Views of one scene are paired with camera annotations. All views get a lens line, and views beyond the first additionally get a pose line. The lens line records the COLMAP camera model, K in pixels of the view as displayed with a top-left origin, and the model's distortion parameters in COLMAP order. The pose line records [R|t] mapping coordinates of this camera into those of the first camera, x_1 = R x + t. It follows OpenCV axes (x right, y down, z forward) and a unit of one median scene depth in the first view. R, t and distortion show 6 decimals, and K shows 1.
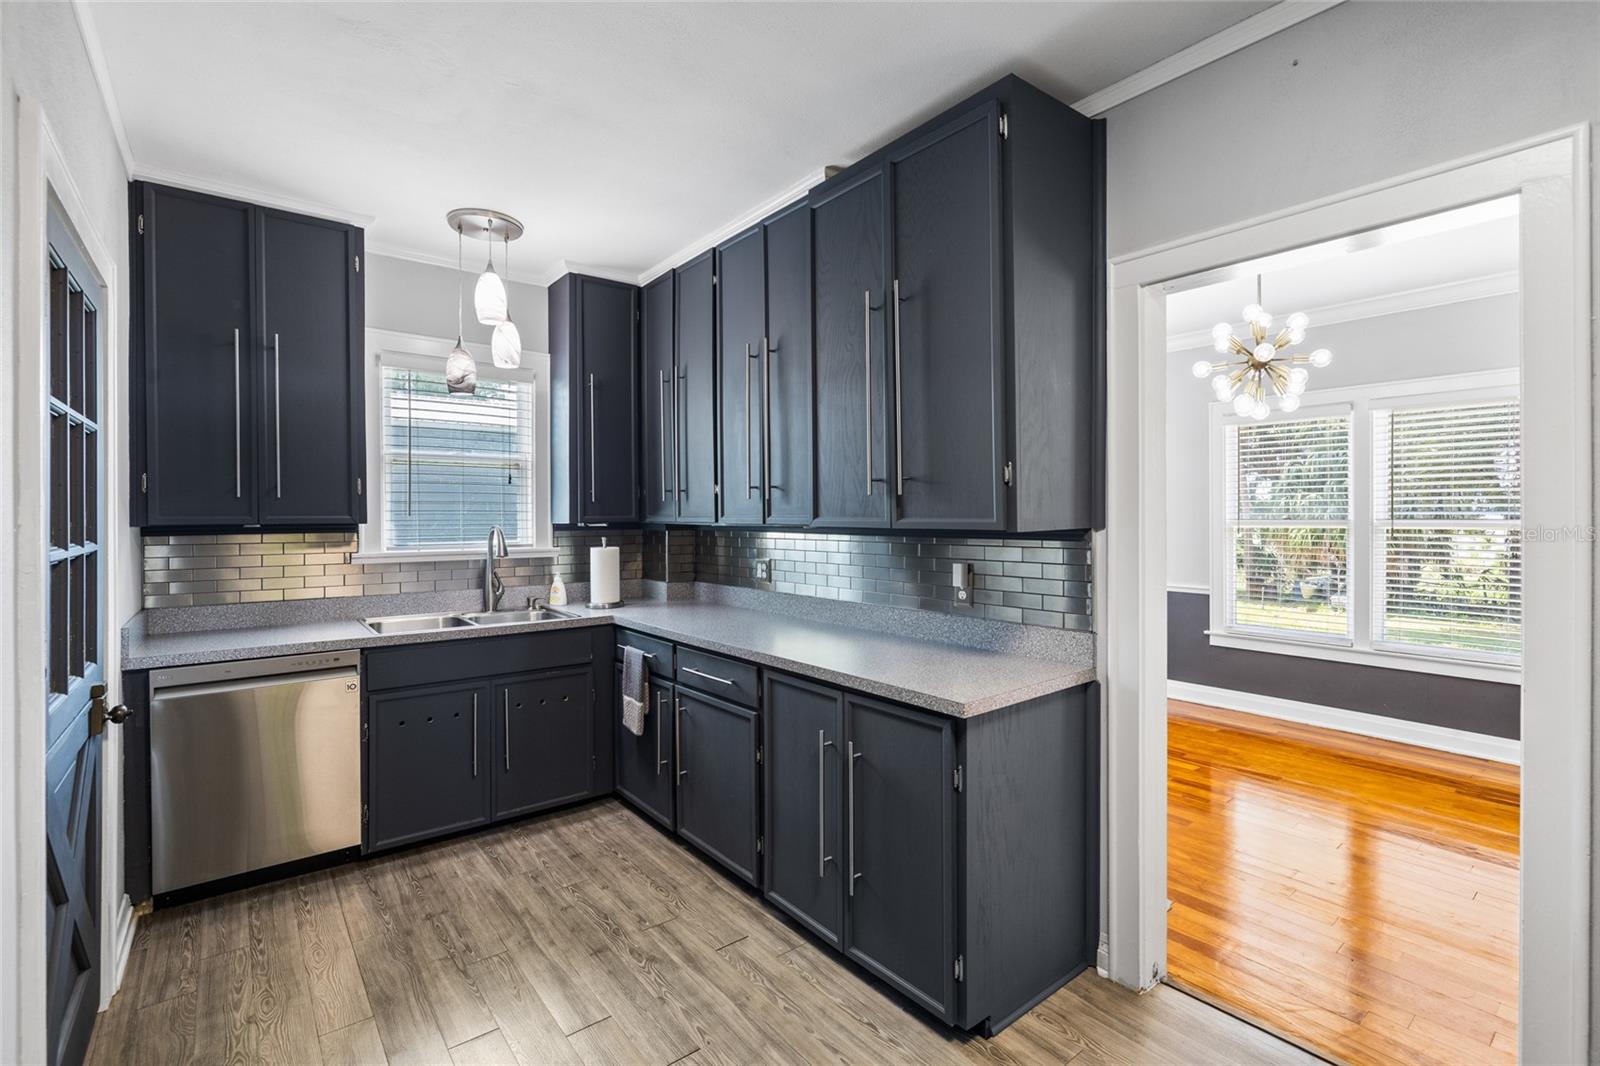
lens RADIAL K [[716.2, 0, 795.2], [0, 716.2, 518.2], [0, 0, 1]] dist [-0.008647, 0.001545]
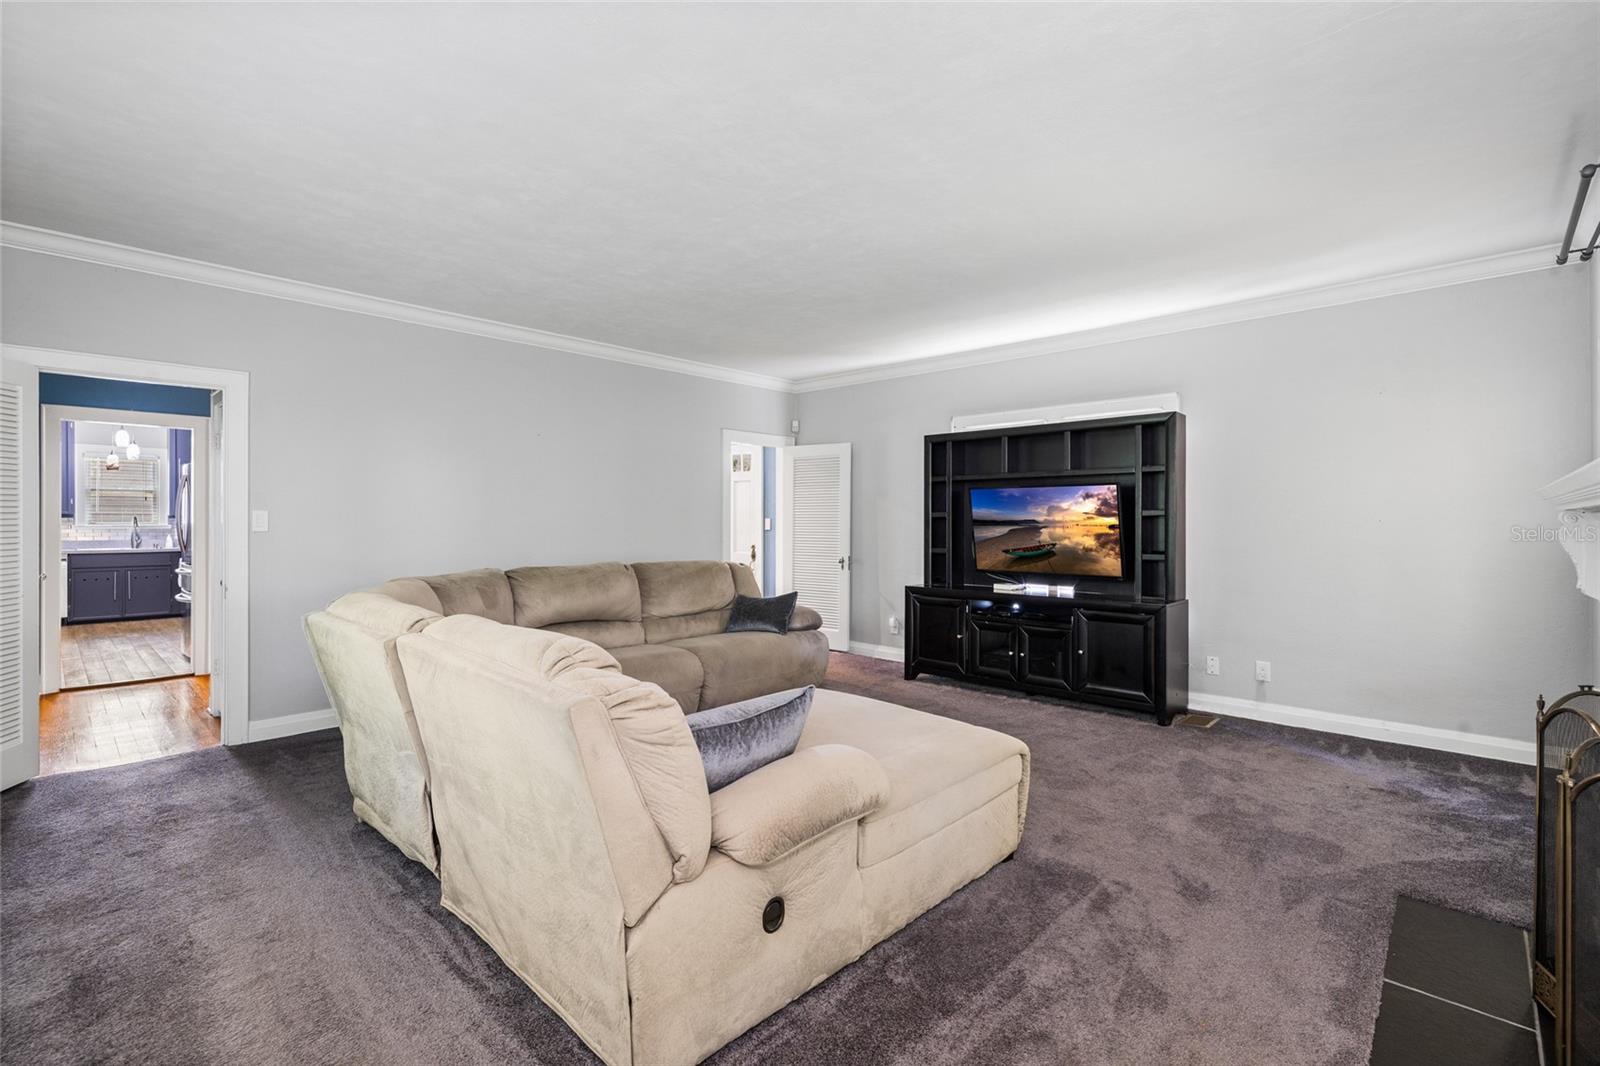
lens RADIAL K [[716.2, 0, 791.7], [0, 716.2, 512.7], [0, 0, 1]] dist [-0.008647, 0.001545]
pose [[0.989727, 0.000691, 0.142970, 1.982987], [0.000699, 0.999953, -0.009678, 0.032691], [-0.142970, 0.009678, 0.989680, -2.413893]]
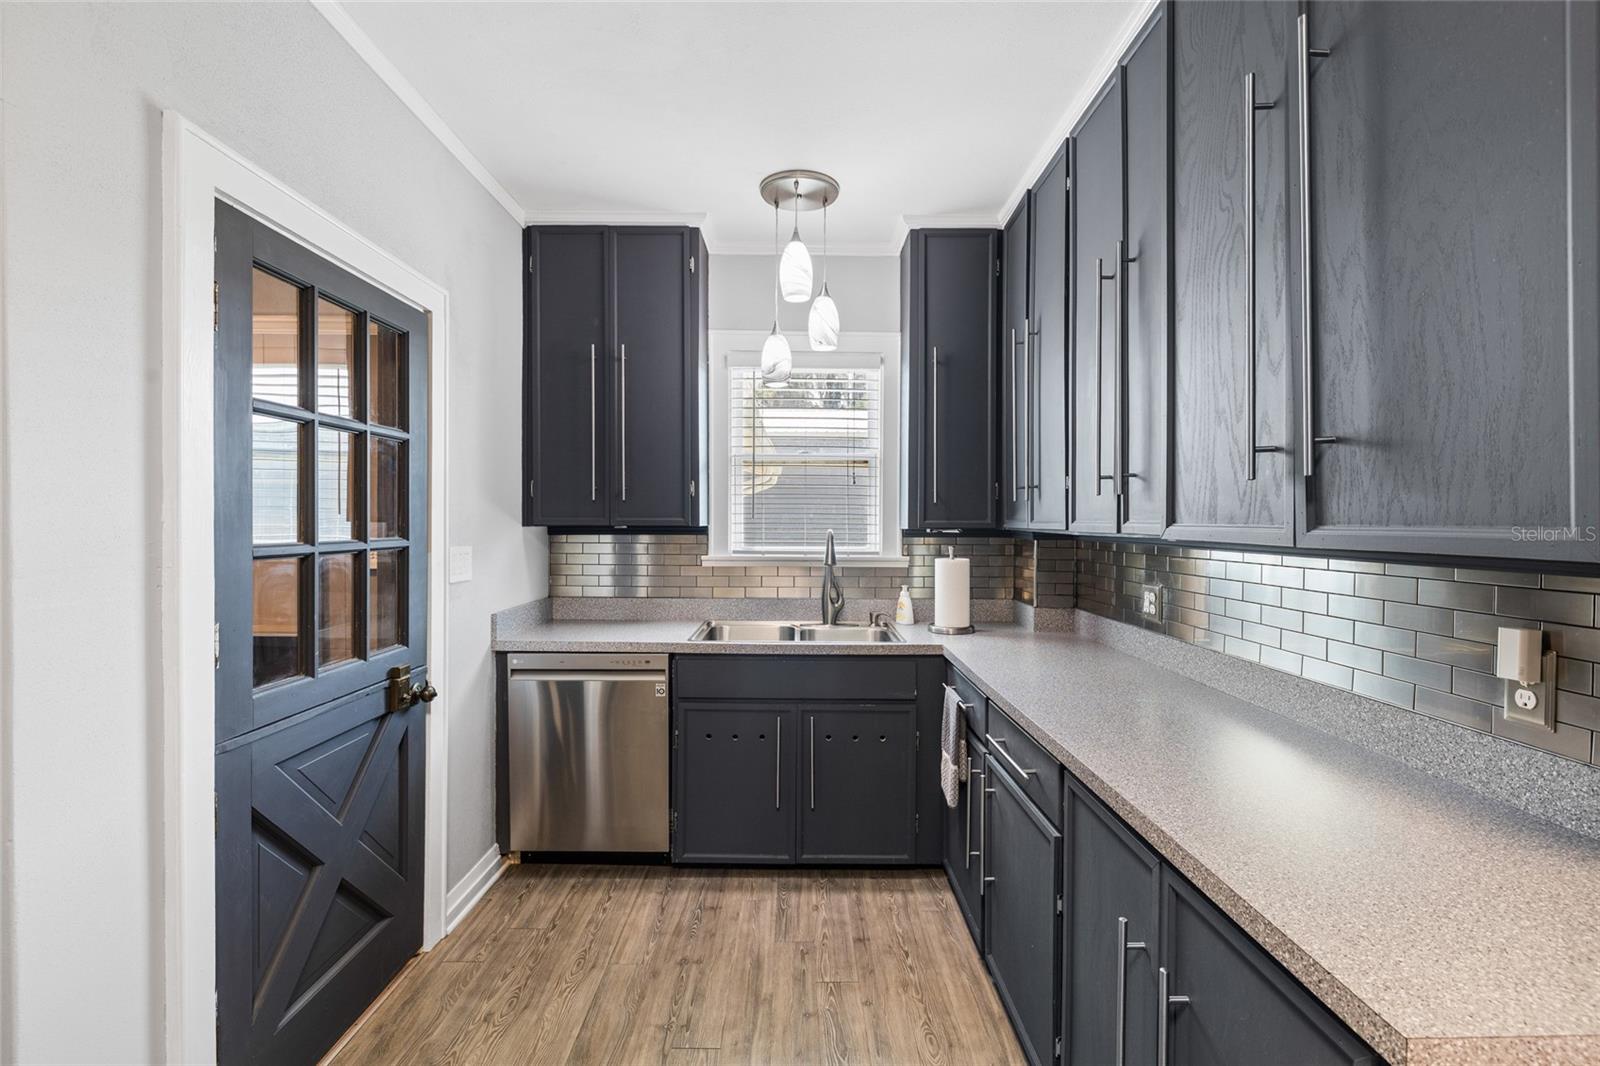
lens RADIAL K [[716.2, 0, 800.0], [0, 716.2, 529.9], [0, 0, 1]] dist [-0.008647, 0.001545]
pose [[0.788639, 0.014512, -0.614685, 0.128077], [-0.010349, 0.999893, 0.010328, 0.001191], [0.614770, -0.001783, 0.788705, 0.320725]]
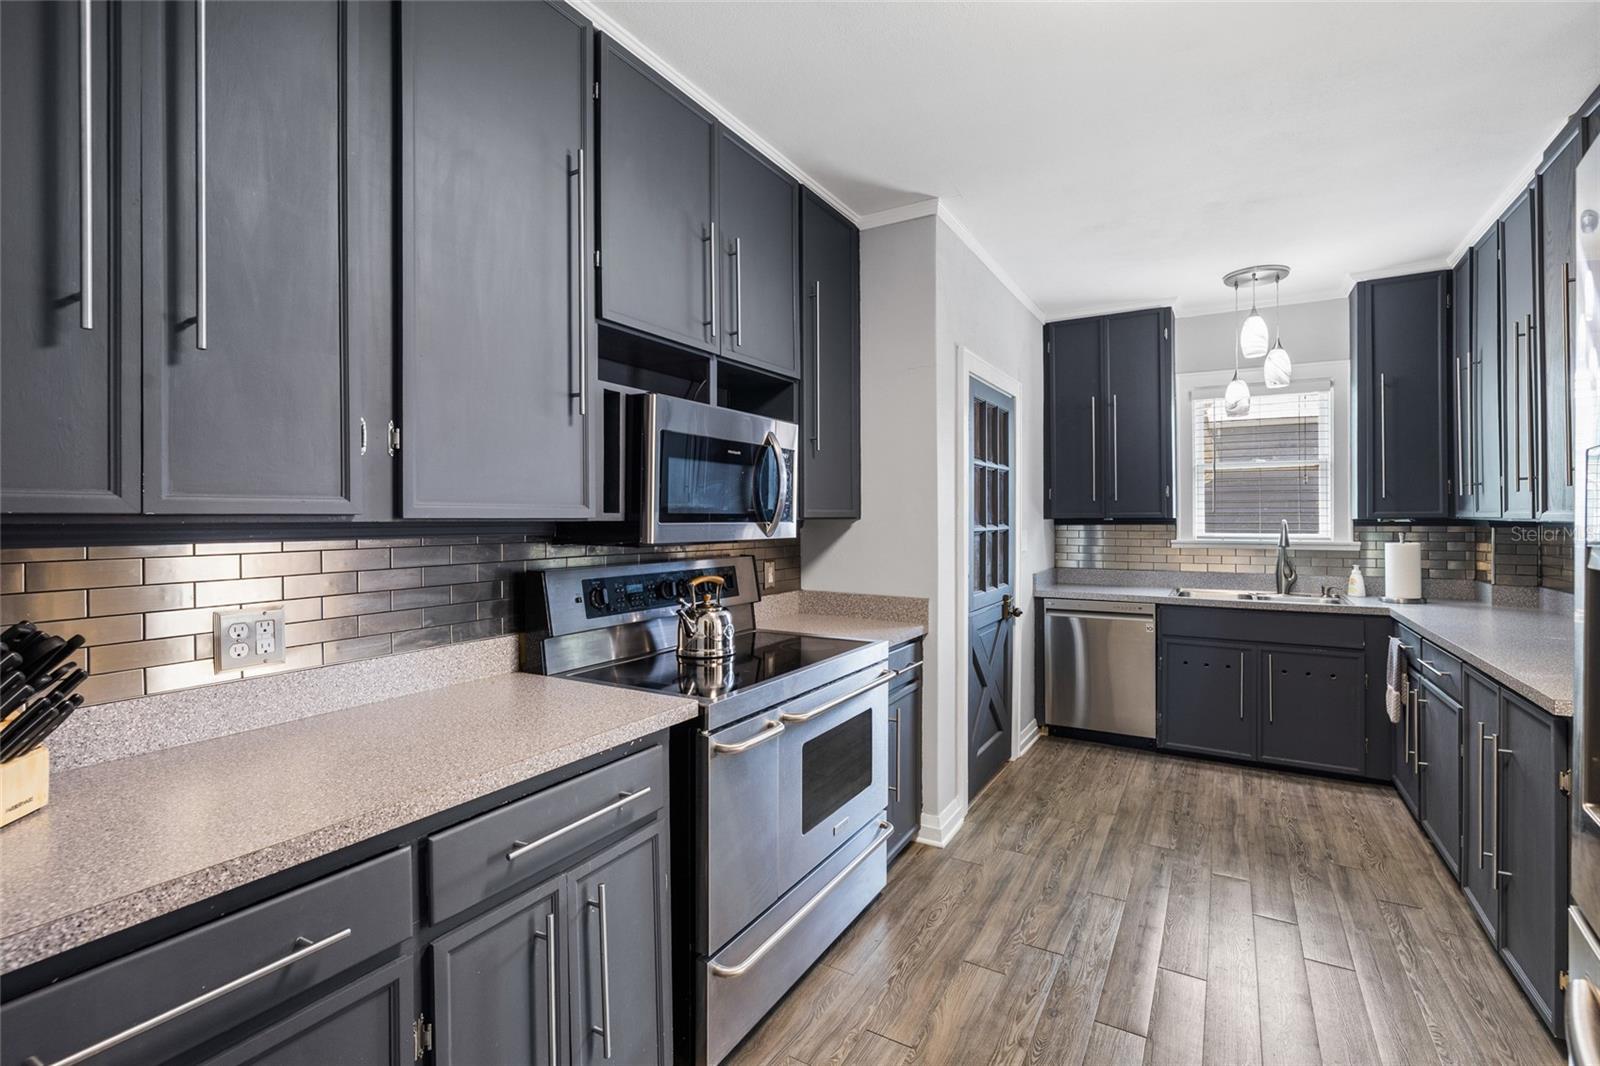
lens RADIAL K [[716.2, 0, 807.4], [0, 716.2, 518.6], [0, 0, 1]] dist [-0.008647, 0.001545]
pose [[0.363381, 0.002890, -0.931636, 0.466069], [-0.001784, 0.999996, 0.002406, 0.007217], [0.931639, 0.000788, 0.363385, -0.181021]]
